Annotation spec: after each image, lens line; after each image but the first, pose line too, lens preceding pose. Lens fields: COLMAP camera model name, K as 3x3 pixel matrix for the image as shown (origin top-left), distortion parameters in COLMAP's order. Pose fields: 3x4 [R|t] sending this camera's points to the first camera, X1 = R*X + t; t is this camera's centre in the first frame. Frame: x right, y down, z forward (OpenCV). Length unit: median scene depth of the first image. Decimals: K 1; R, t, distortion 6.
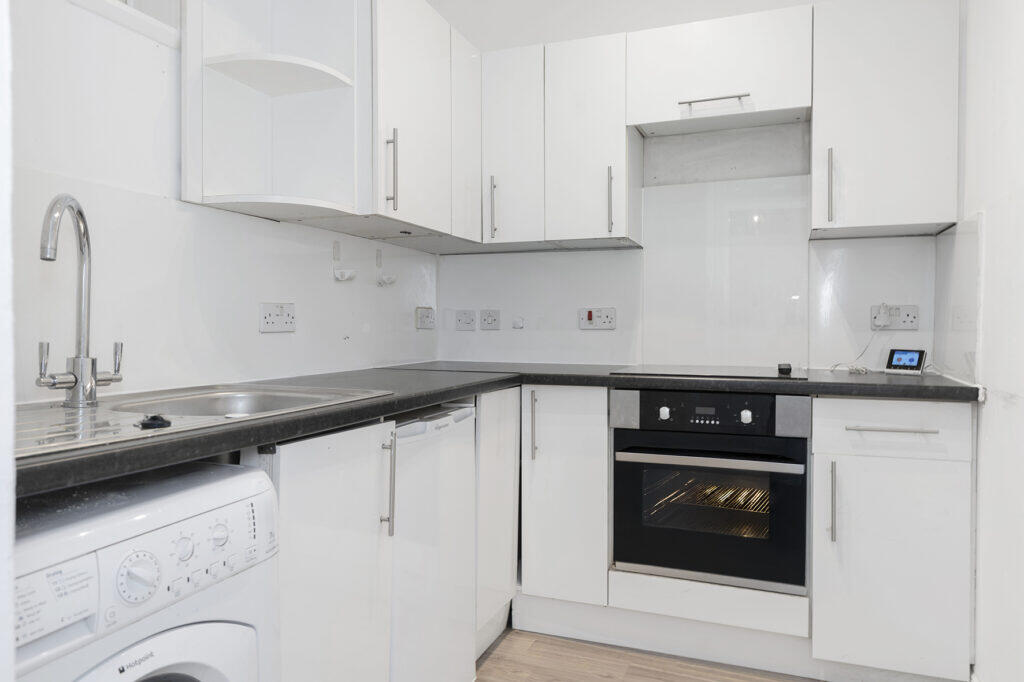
lens RADIAL K [[708.0, 0, 512.0], [0, 708.0, 339.5], [0, 0, 1]] dist [0.010884, 0.000772]
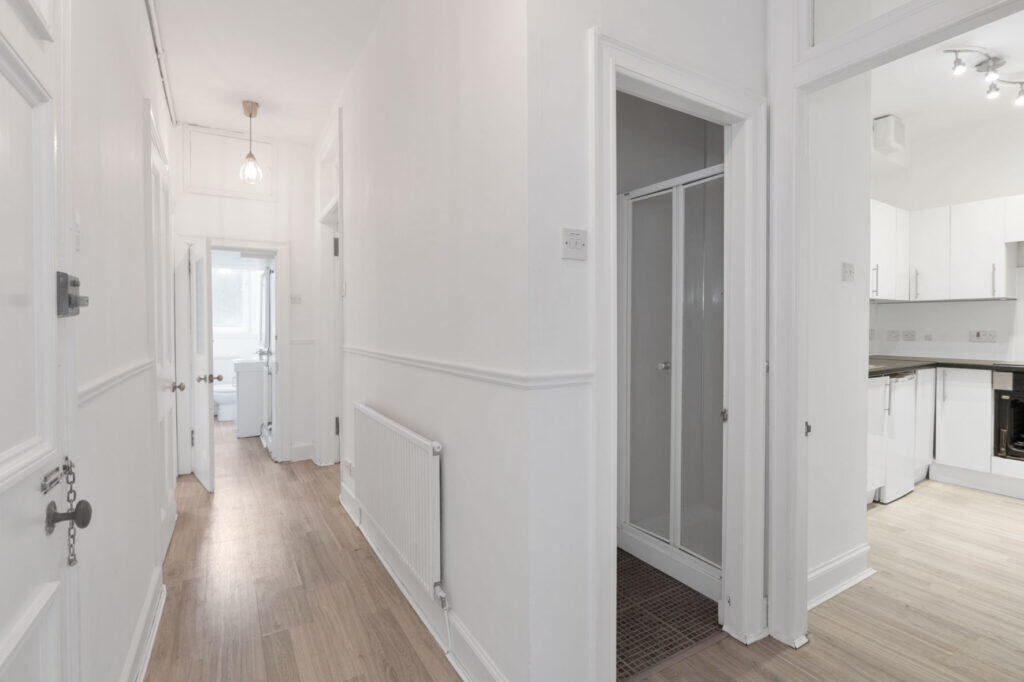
lens RADIAL K [[479.3, 0, 510.5], [0, 479.3, 332.7], [0, 0, 1]] dist [-0.003859, -0.000571]
pose [[0.800905, 0.007511, -0.598744, -0.161134], [-0.010489, 0.999944, -0.001487, -0.027874], [0.598699, 0.007471, 0.800939, -0.989608]]
